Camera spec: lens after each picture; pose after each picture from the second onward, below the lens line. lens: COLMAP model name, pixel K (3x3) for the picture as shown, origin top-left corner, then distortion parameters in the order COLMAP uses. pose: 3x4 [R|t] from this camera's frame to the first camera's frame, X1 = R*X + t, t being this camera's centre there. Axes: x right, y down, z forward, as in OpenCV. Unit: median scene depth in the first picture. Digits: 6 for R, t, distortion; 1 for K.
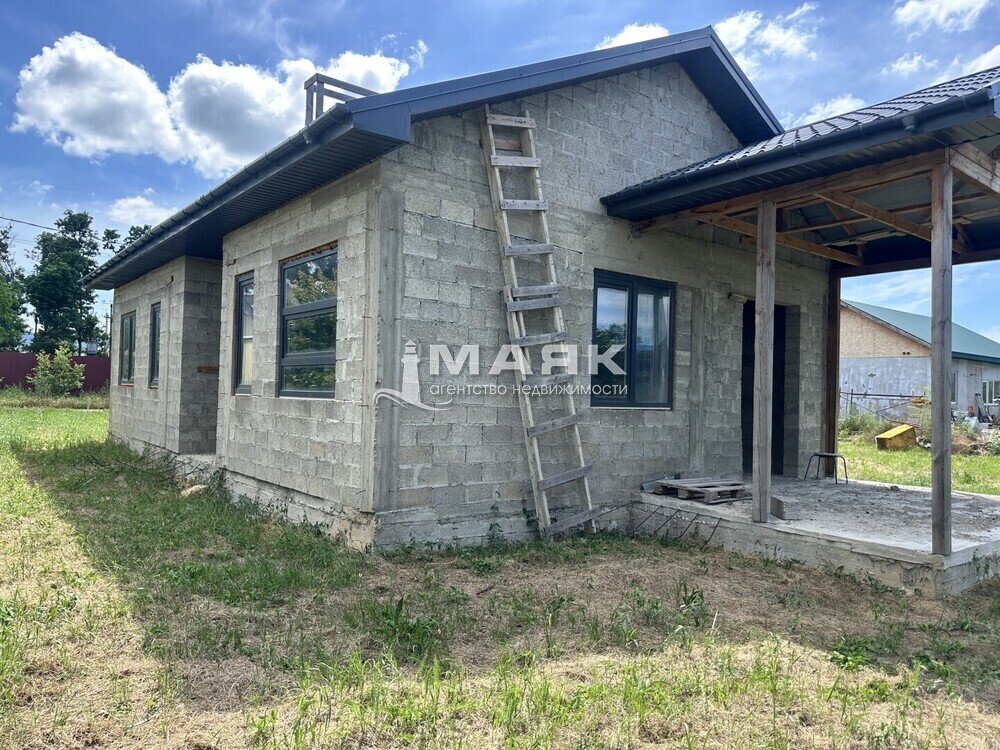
lens RADIAL K [[706.1, 0, 498.3], [0, 706.1, 386.4], [0, 0, 1]] dist [0.102289, -0.141366]
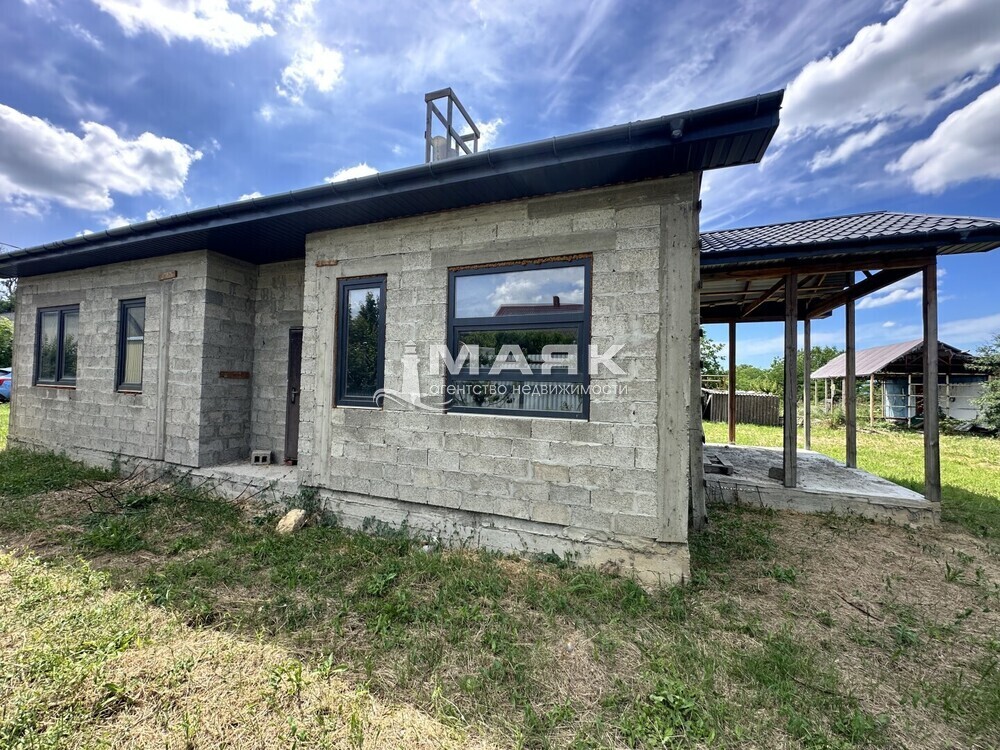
lens RADIAL K [[396.7, 0, 500.3], [0, 396.7, 374.1], [0, 0, 1]] dist [-0.007410, 0.000746]
pose [[0.860015, 0.010830, 0.510154, -0.457962], [-0.008270, 0.999939, -0.007286, -0.029028], [-0.510201, 0.002047, 0.860053, 0.464094]]
